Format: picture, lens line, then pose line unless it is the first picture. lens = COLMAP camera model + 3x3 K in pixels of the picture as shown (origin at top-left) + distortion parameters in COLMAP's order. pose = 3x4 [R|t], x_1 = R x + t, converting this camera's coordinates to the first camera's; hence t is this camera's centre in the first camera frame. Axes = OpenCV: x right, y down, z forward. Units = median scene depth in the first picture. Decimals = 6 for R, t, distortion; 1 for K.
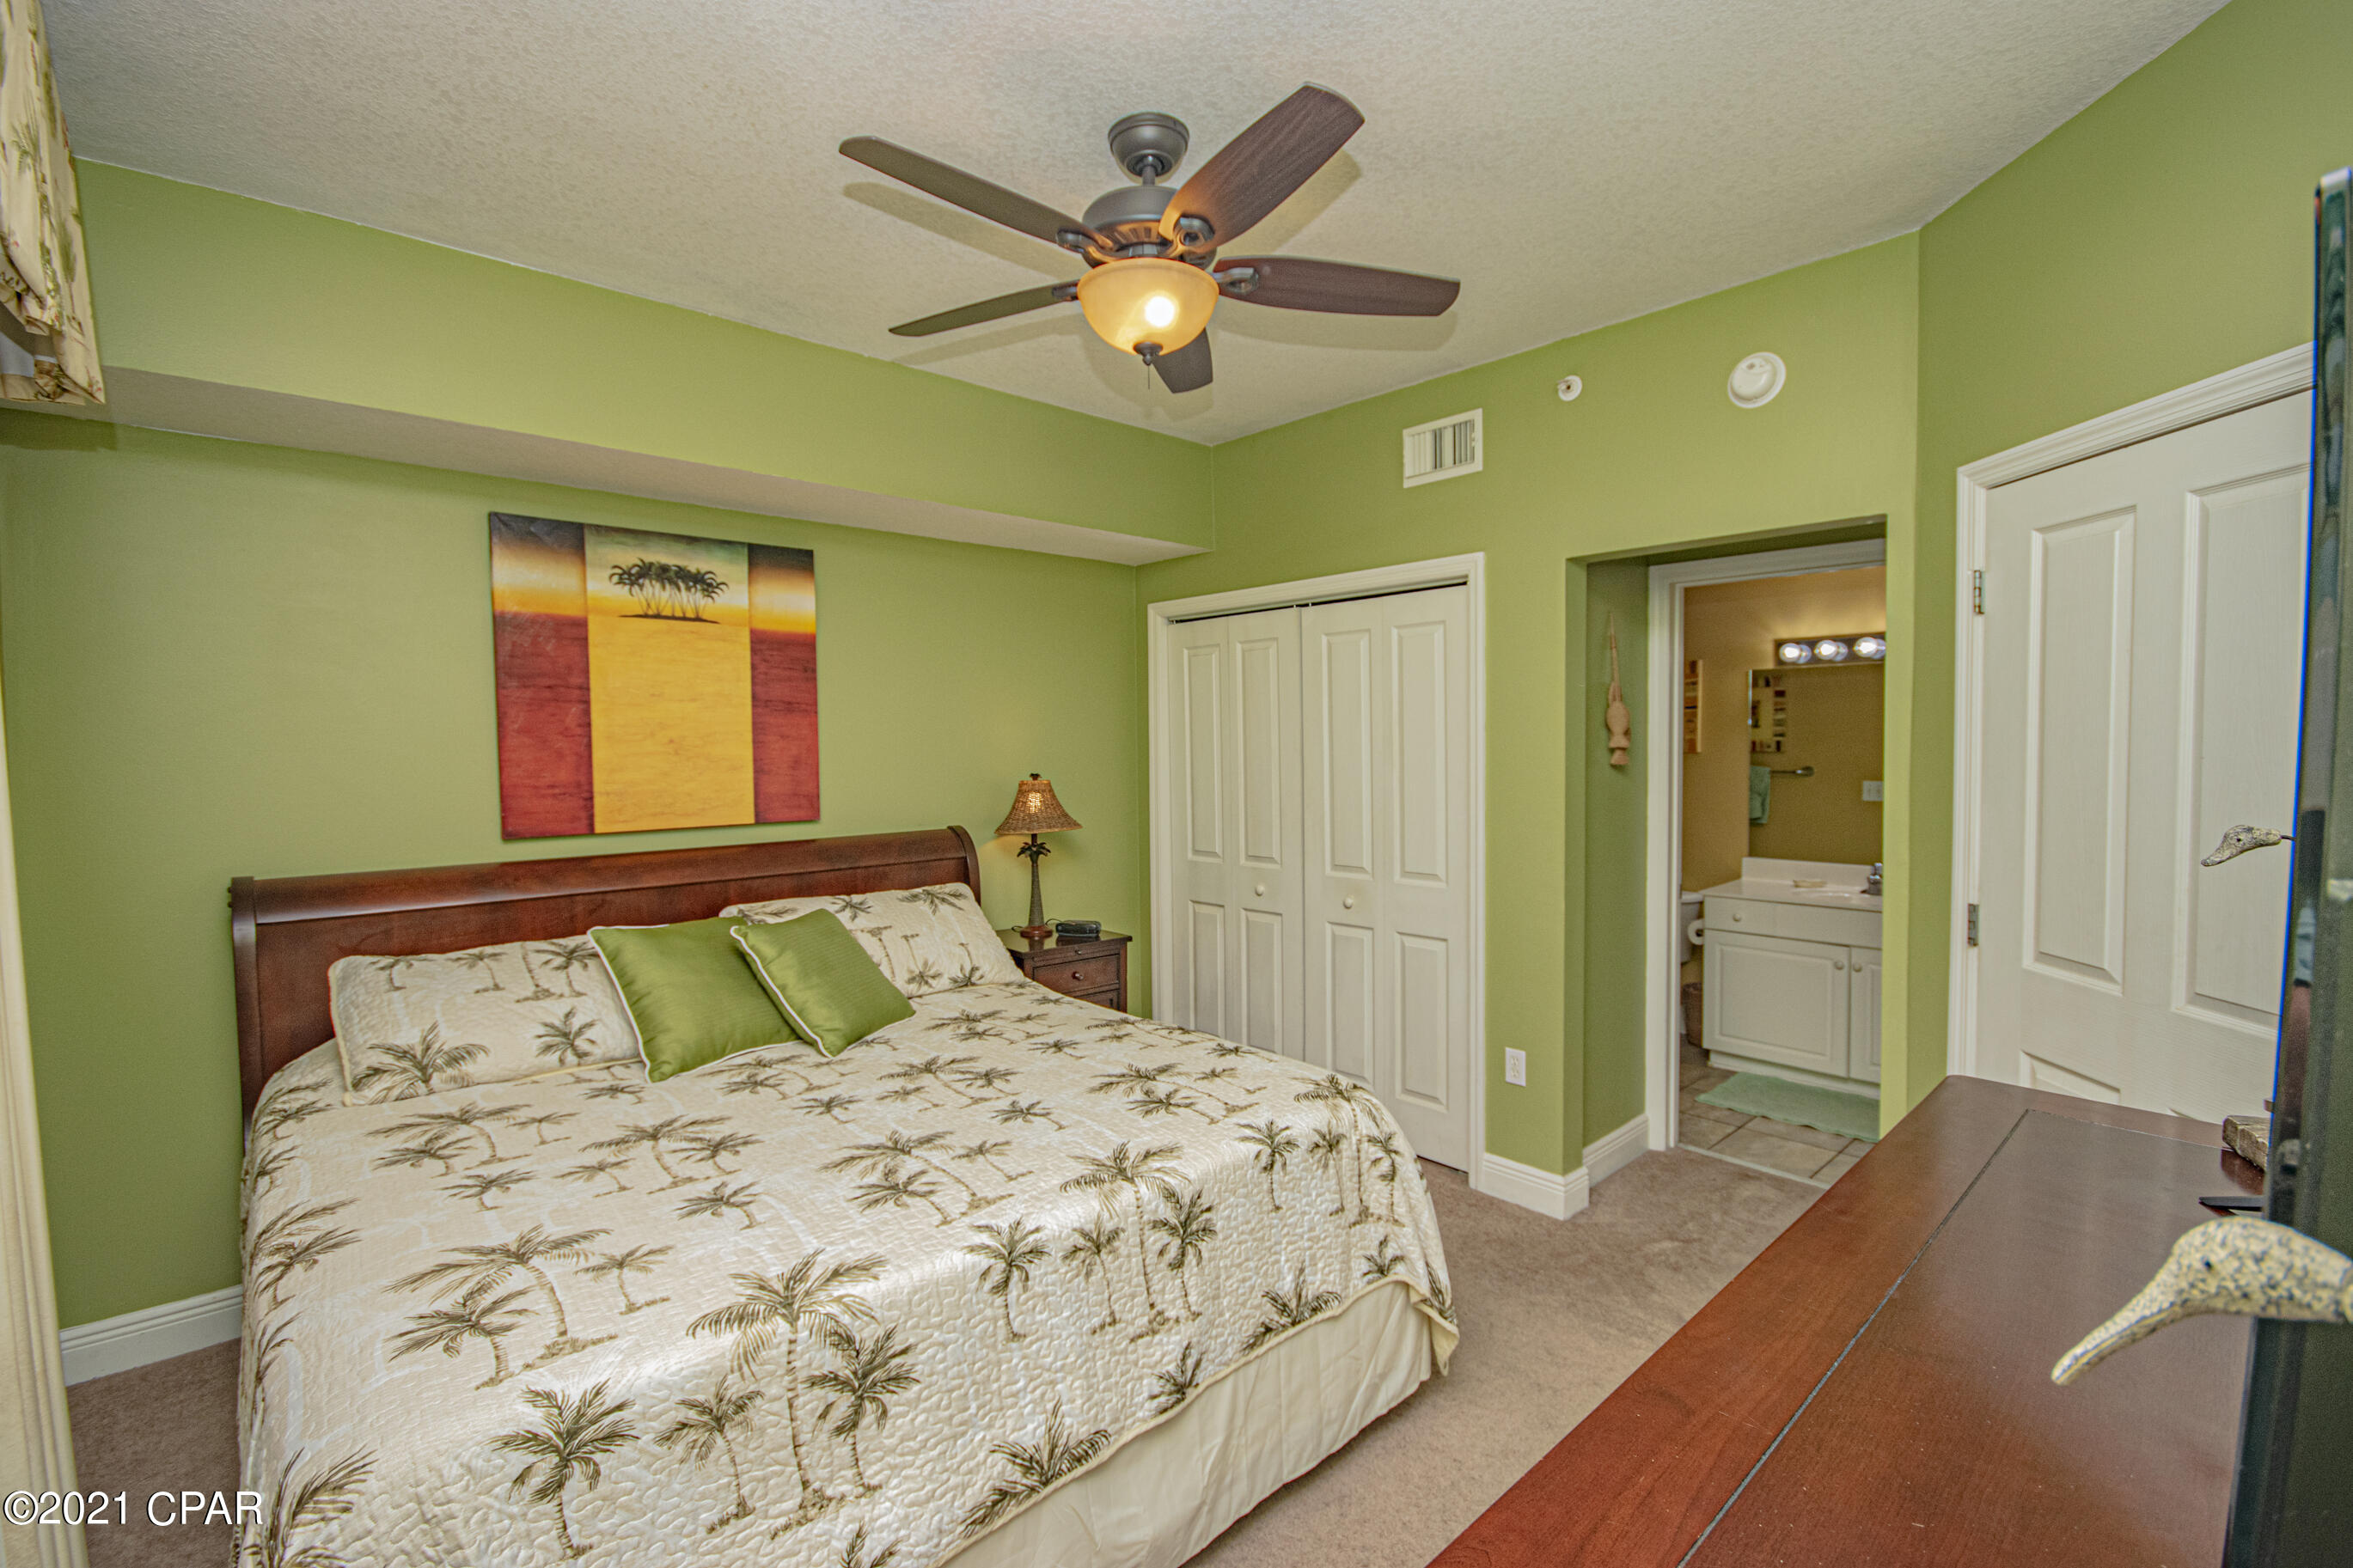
lens RADIAL K [[1033.6, 0, 1171.9], [0, 1033.6, 785.9], [0, 0, 1]] dist [0.019205, -0.018479]
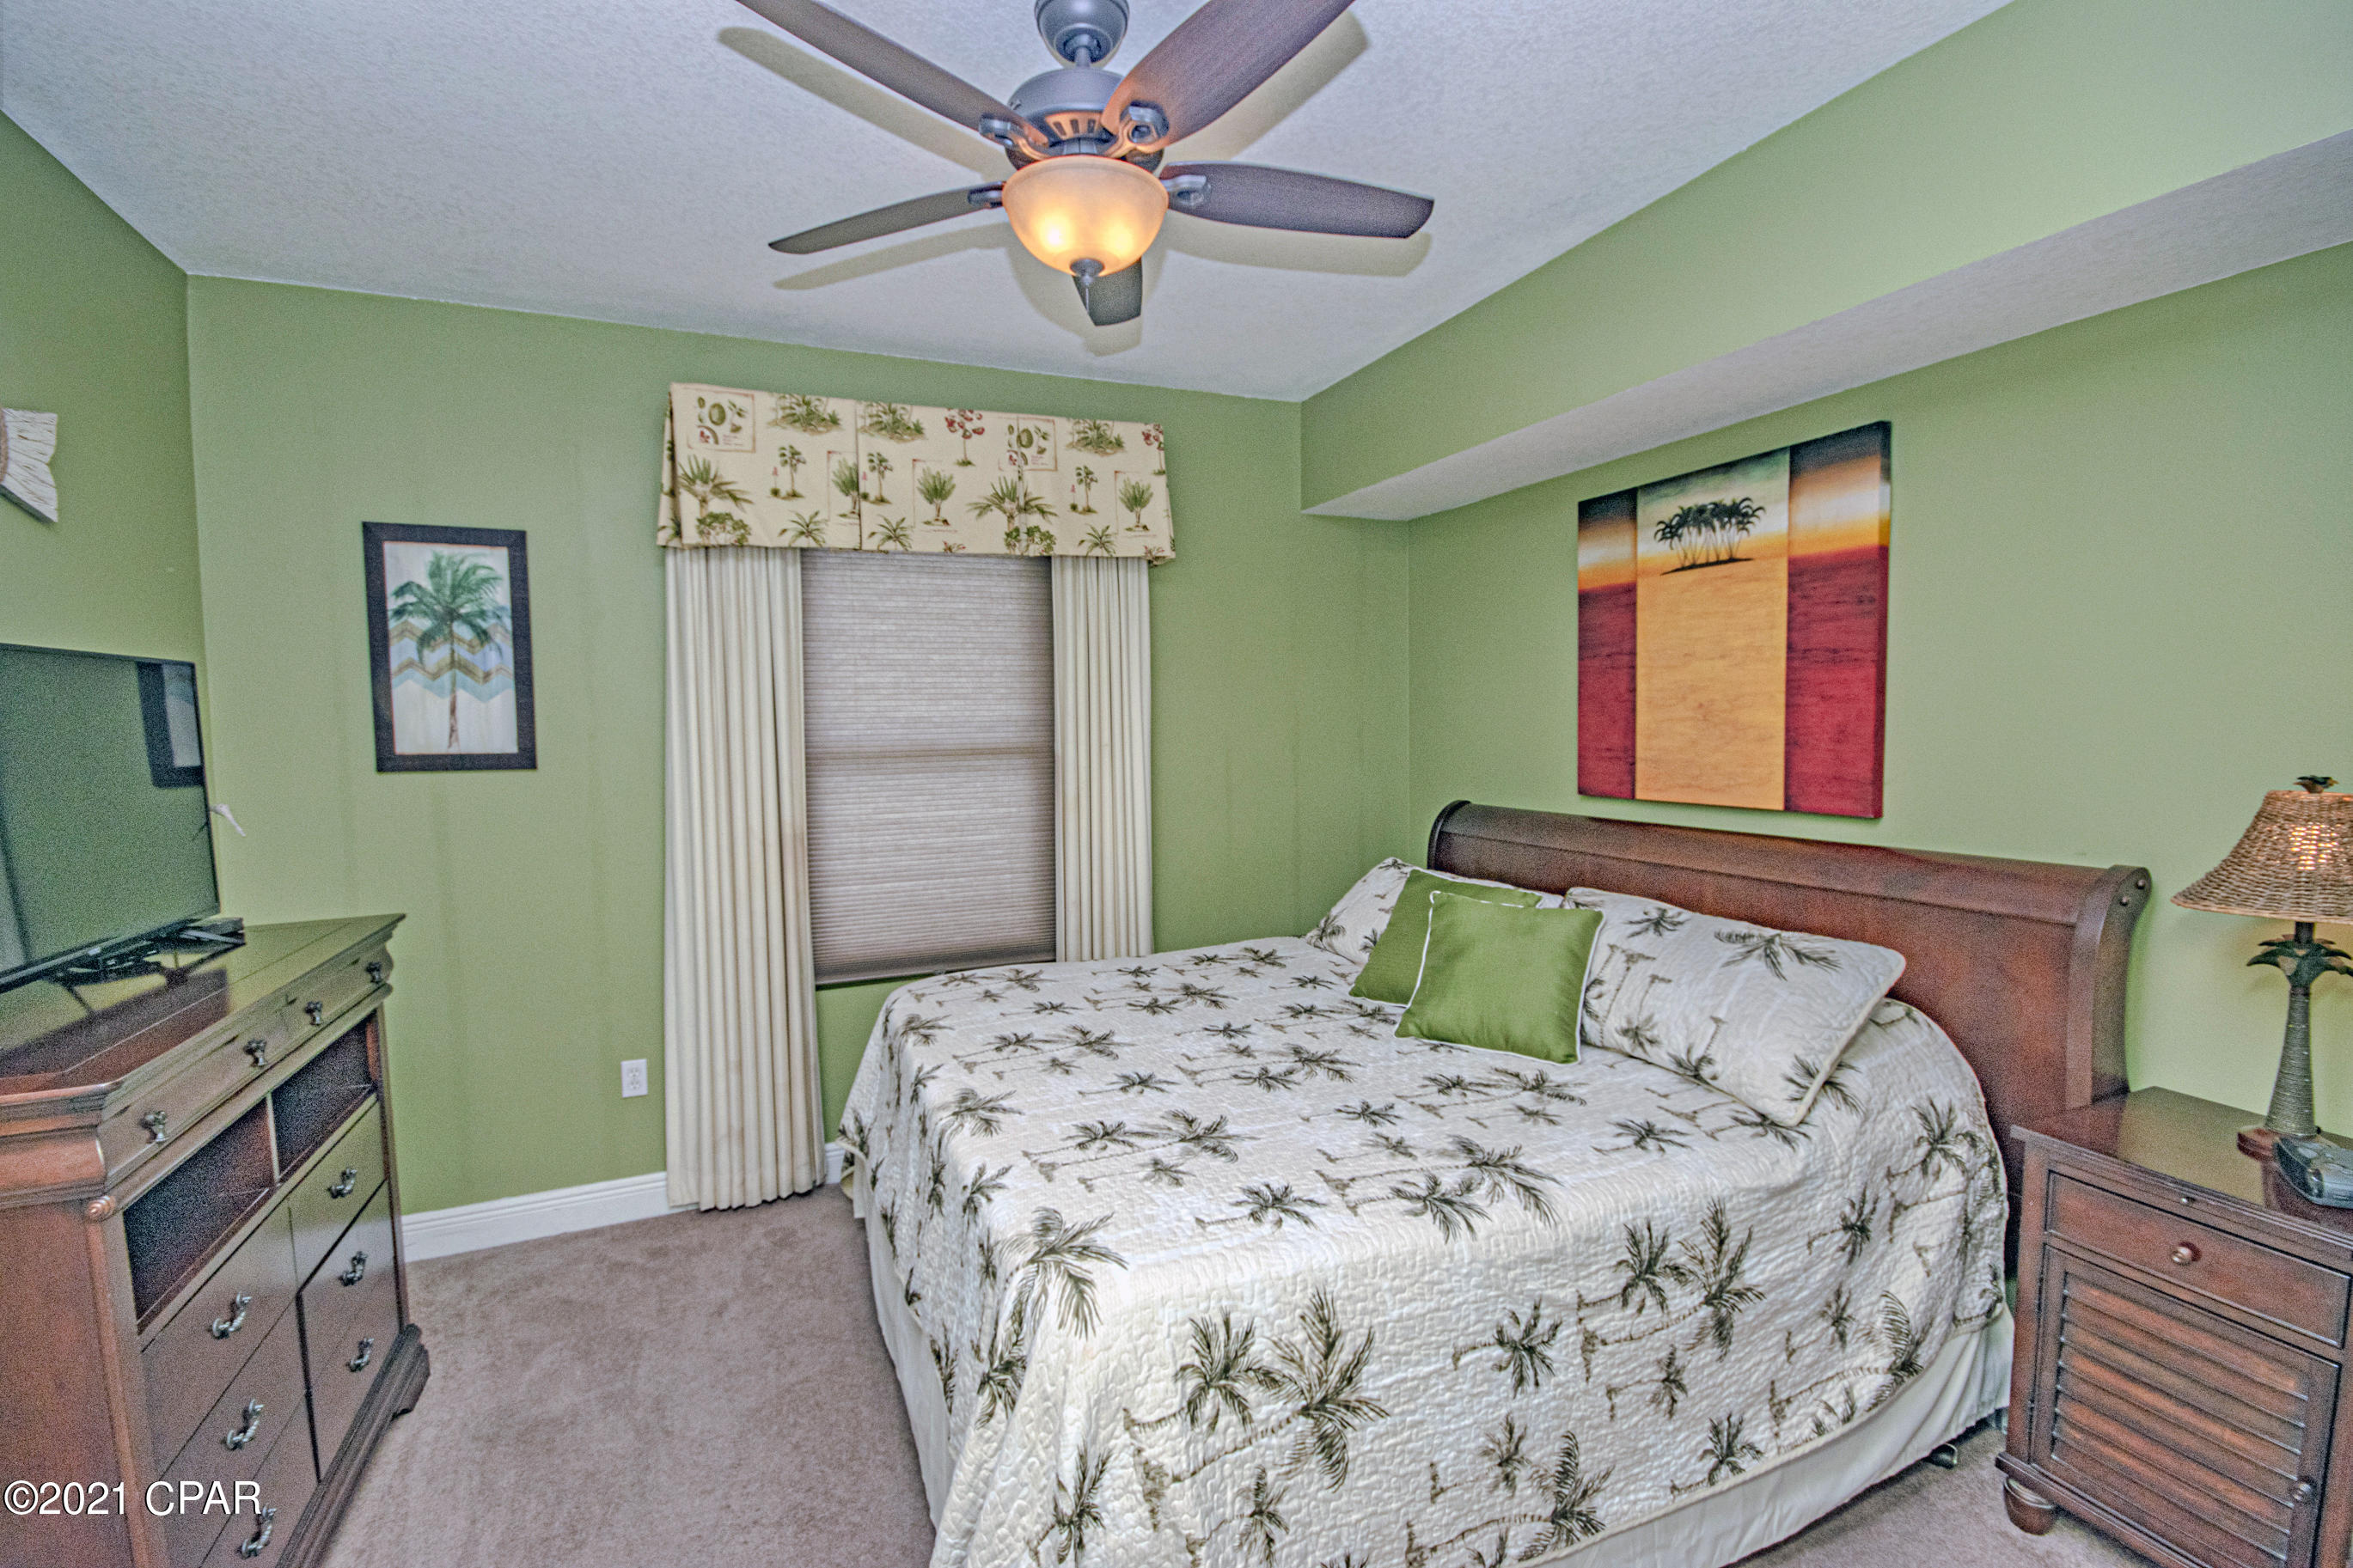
lens RADIAL K [[1033.6, 0, 1171.9], [0, 1033.6, 785.9], [0, 0, 1]] dist [0.019205, -0.018479]
pose [[-0.322499, 0.076783, -0.943450, 0.524737], [-0.018900, 0.995984, 0.087519, -0.045525], [0.946381, 0.046056, -0.319753, 0.892975]]
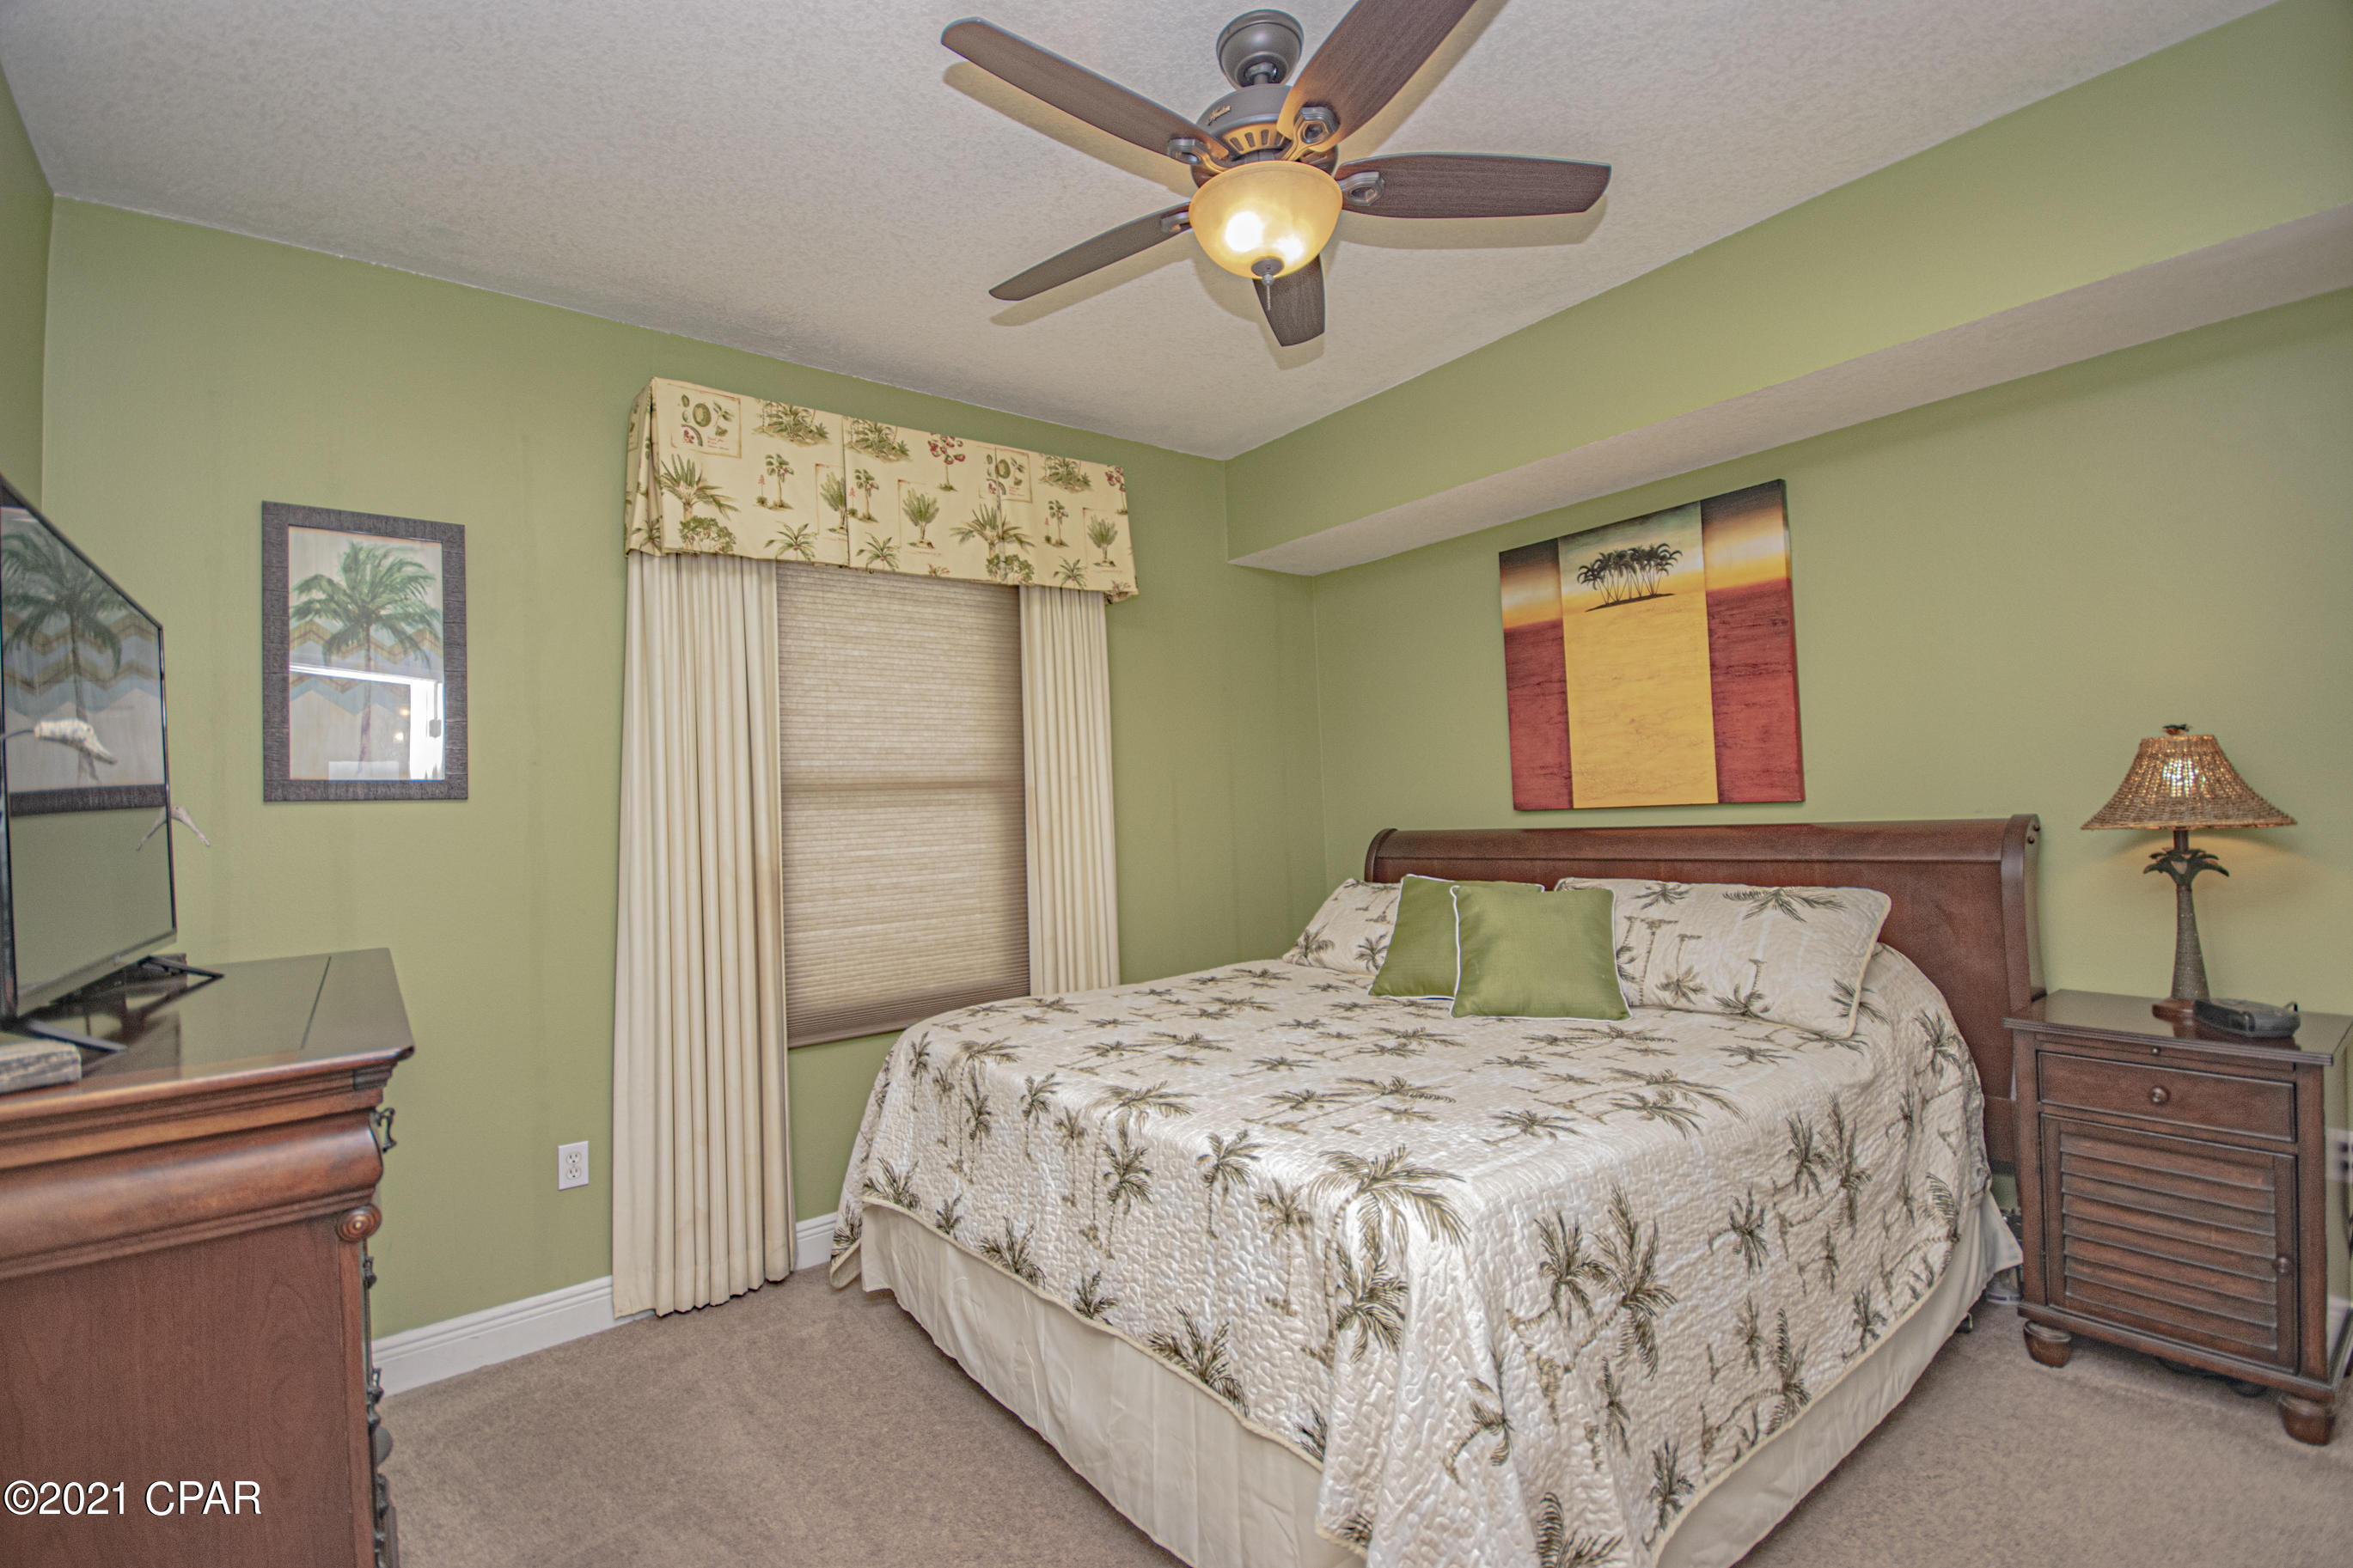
lens RADIAL K [[1035.3, 0, 1176.5], [0, 1035.3, 784.0], [0, 0, 1]] dist [0.020641, -0.018292]
pose [[-0.063717, -0.014986, -0.997855, 0.591415], [0.001658, 0.999884, -0.015122, 0.035491], [0.997967, -0.002618, -0.063685, 0.640187]]
